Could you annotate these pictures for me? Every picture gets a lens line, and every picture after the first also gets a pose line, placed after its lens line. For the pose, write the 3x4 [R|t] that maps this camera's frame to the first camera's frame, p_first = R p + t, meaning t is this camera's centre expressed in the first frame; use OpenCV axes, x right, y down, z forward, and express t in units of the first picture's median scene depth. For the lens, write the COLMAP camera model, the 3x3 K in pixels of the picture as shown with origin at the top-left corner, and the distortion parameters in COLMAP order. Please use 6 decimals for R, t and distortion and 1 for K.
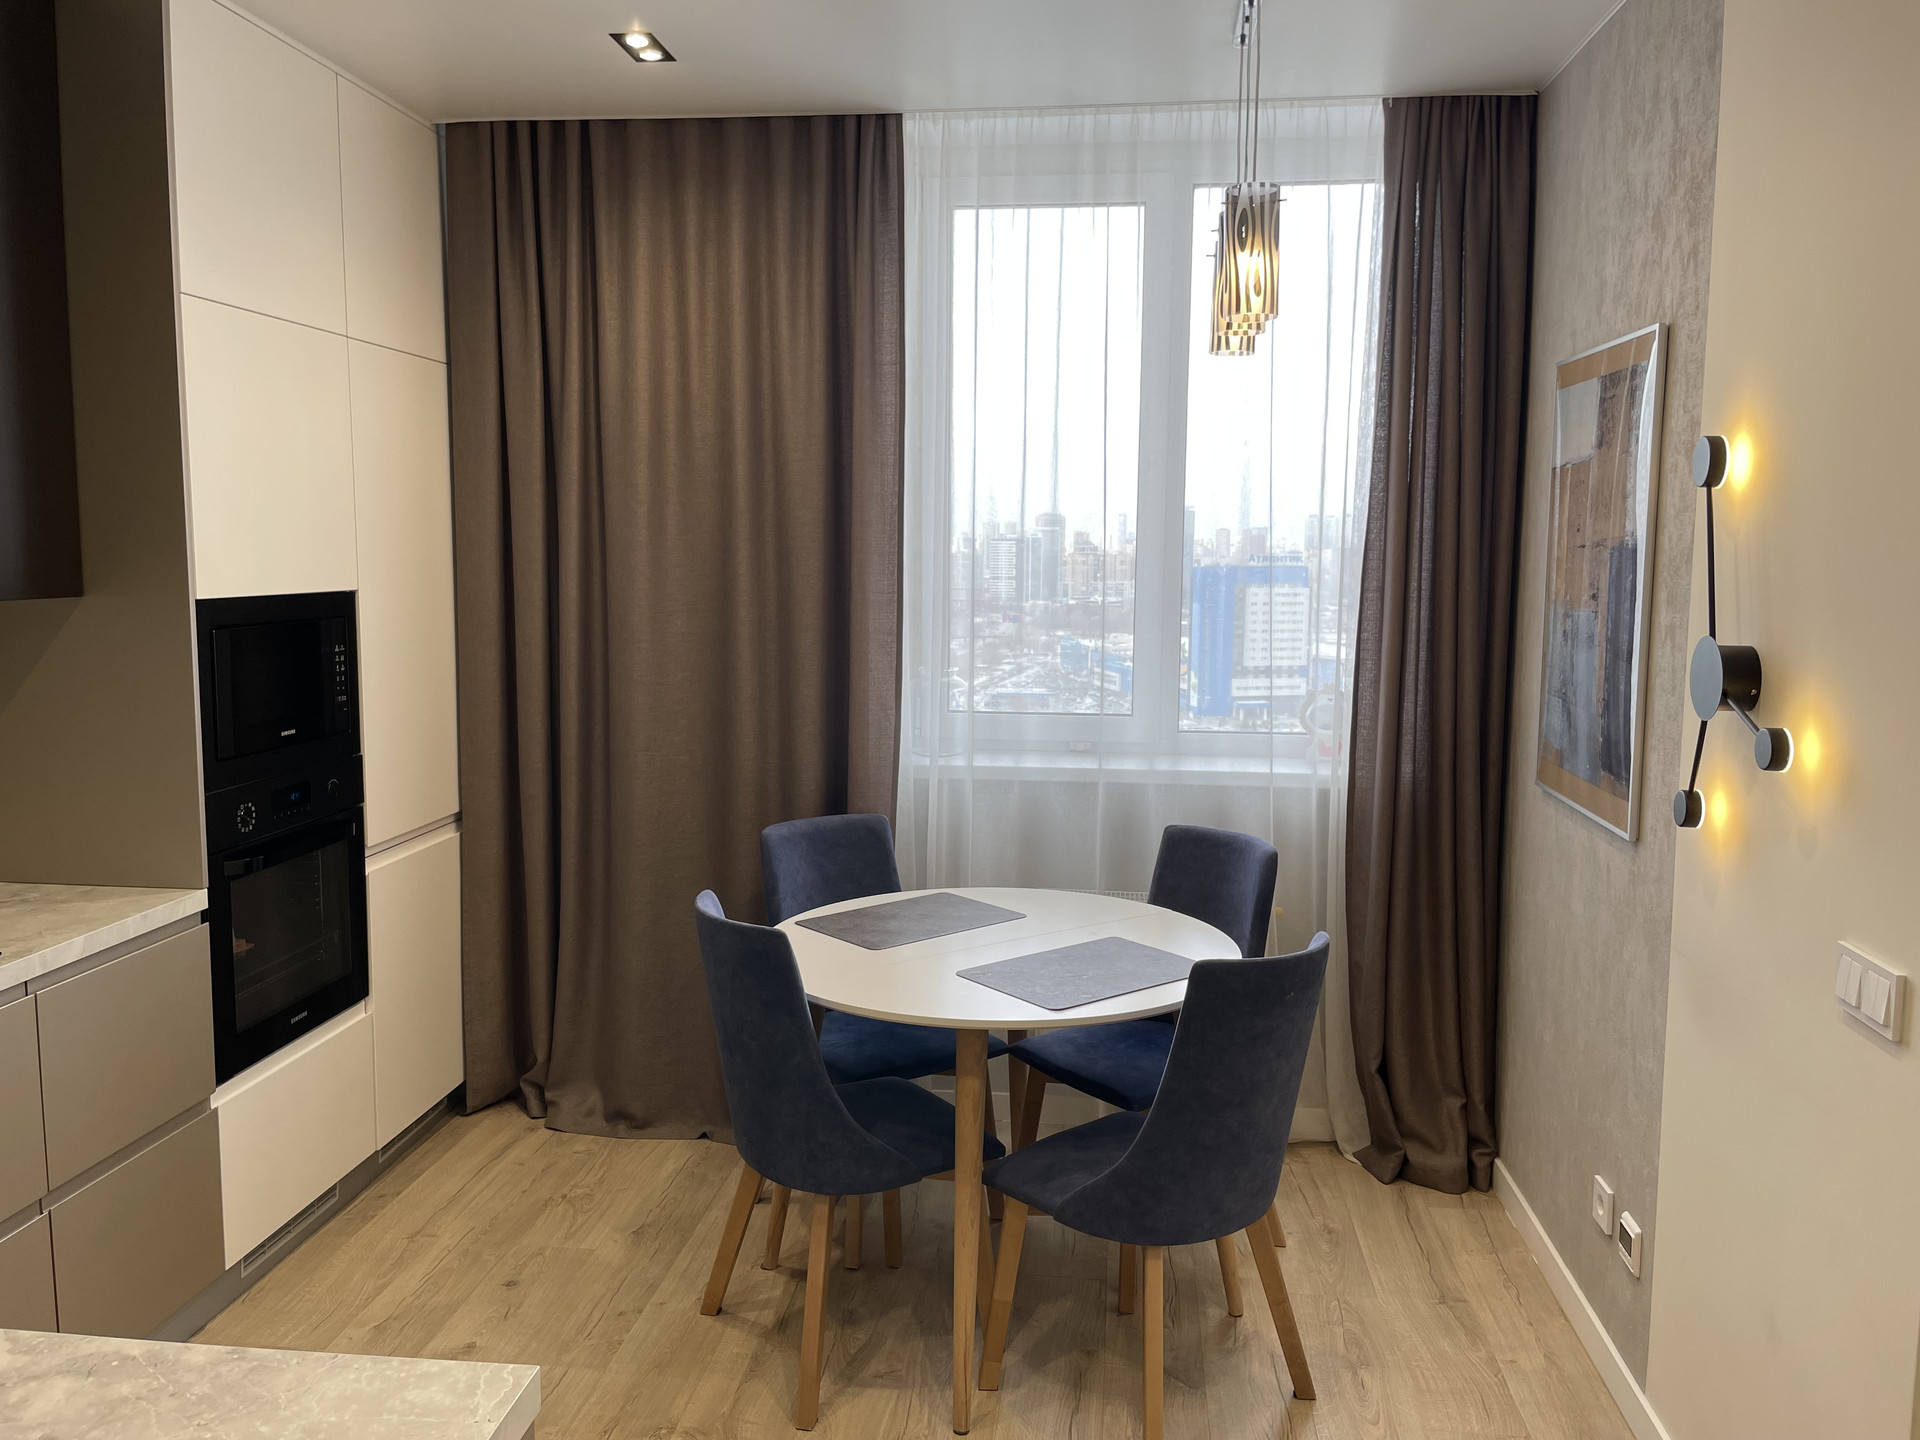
lens RADIAL K [[1462.7, 0, 966.8], [0, 1462.7, 705.1], [0, 0, 1]] dist [0.068630, -0.081087]
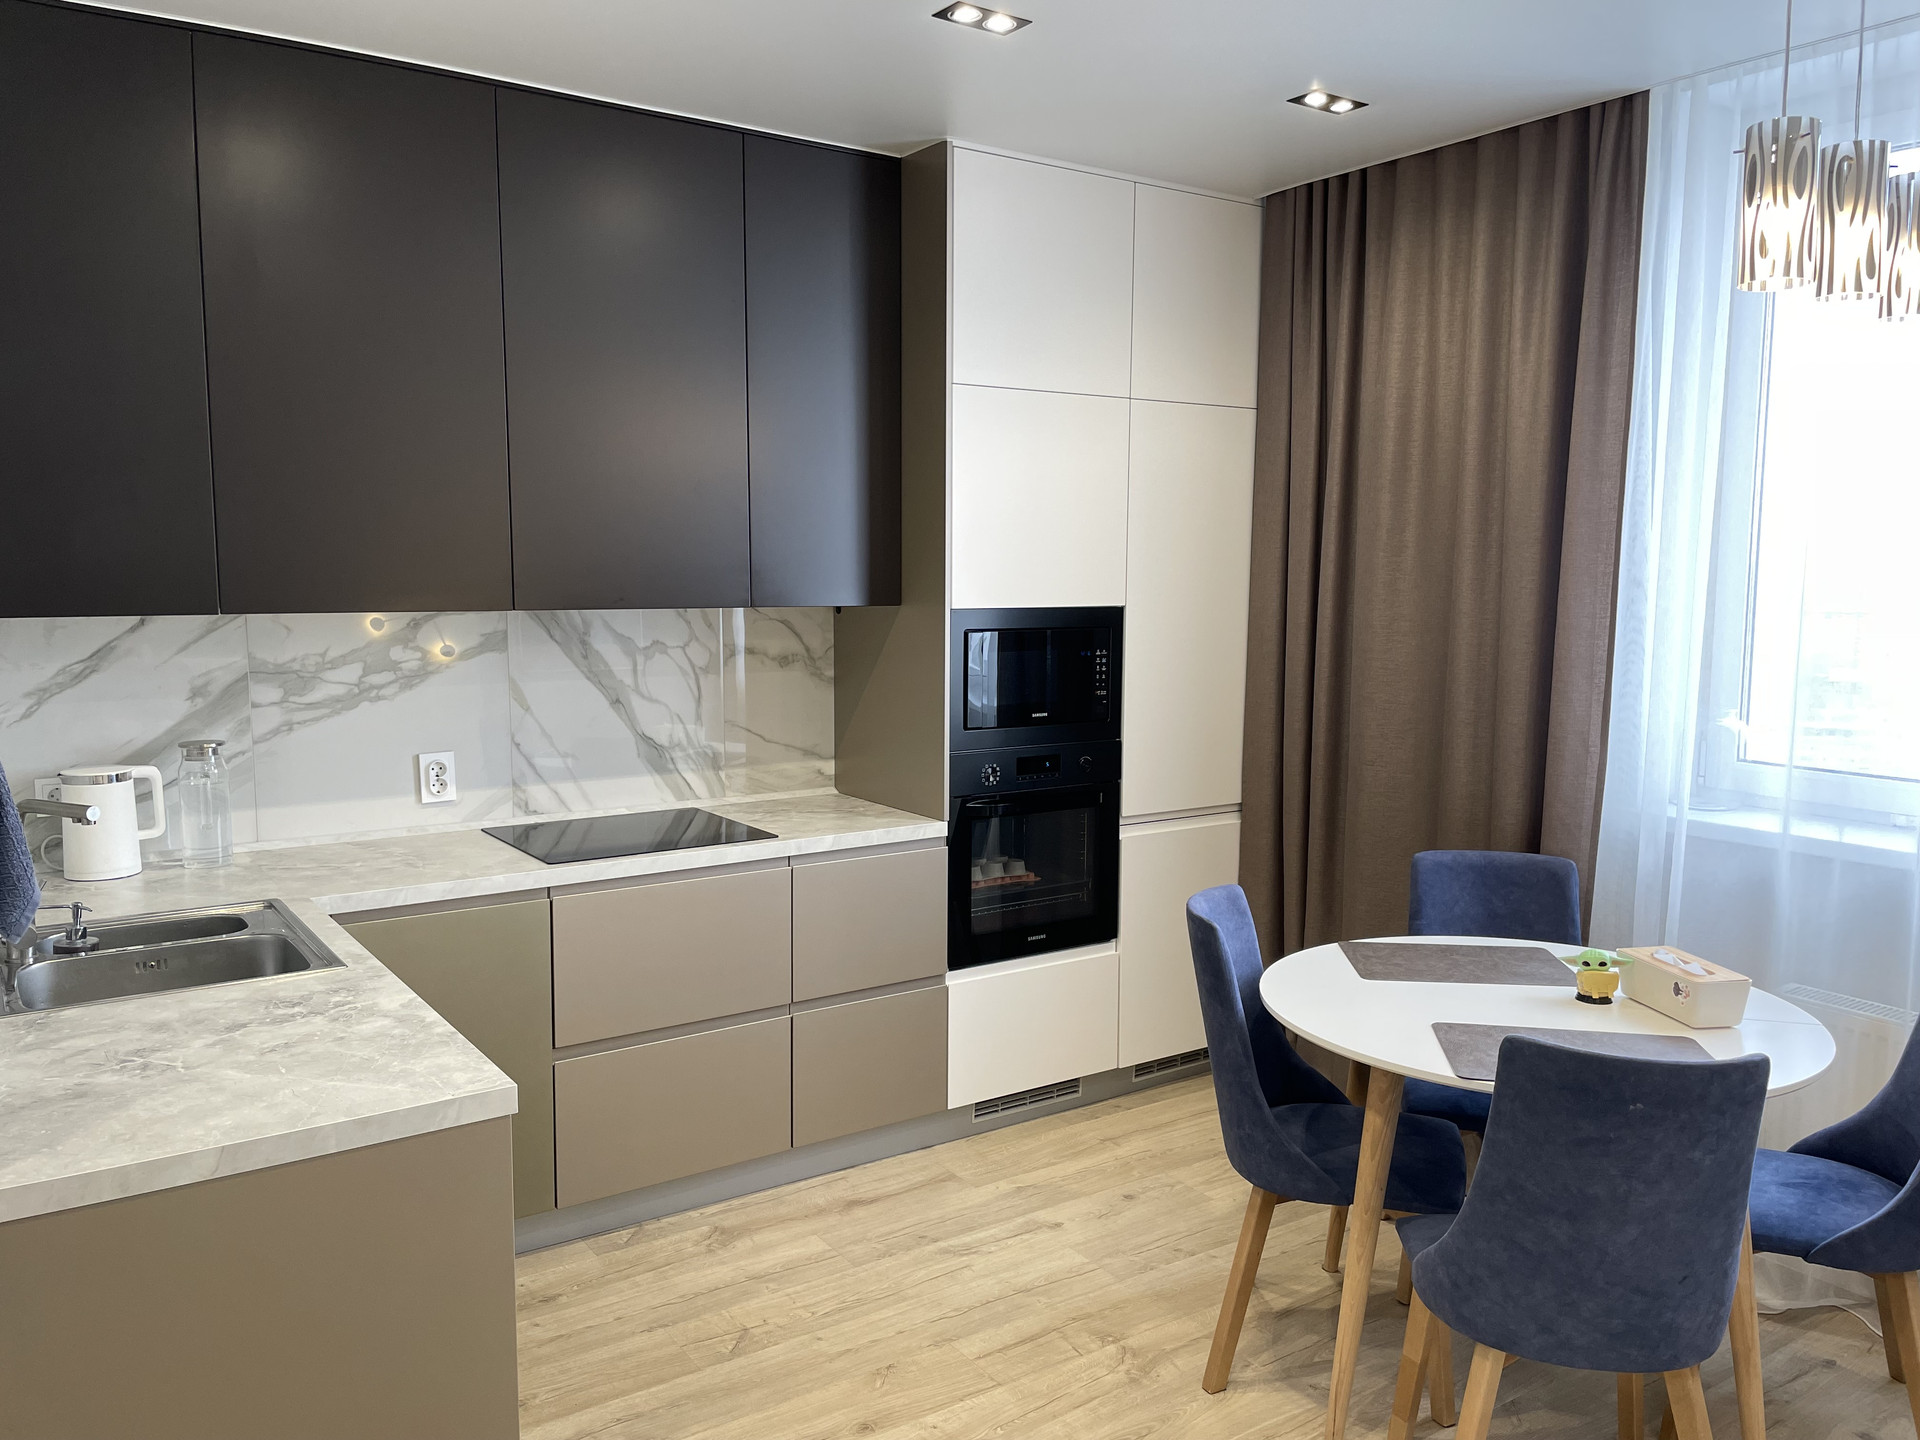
lens RADIAL K [[1462.7, 0, 971.8], [0, 1462.7, 724.9], [0, 0, 1]] dist [0.068630, -0.081087]
pose [[0.655682, 0.082503, -0.750516, 0.413498], [-0.084684, 0.995776, 0.035480, -0.011340], [0.750273, 0.040293, 0.659899, 0.110195]]
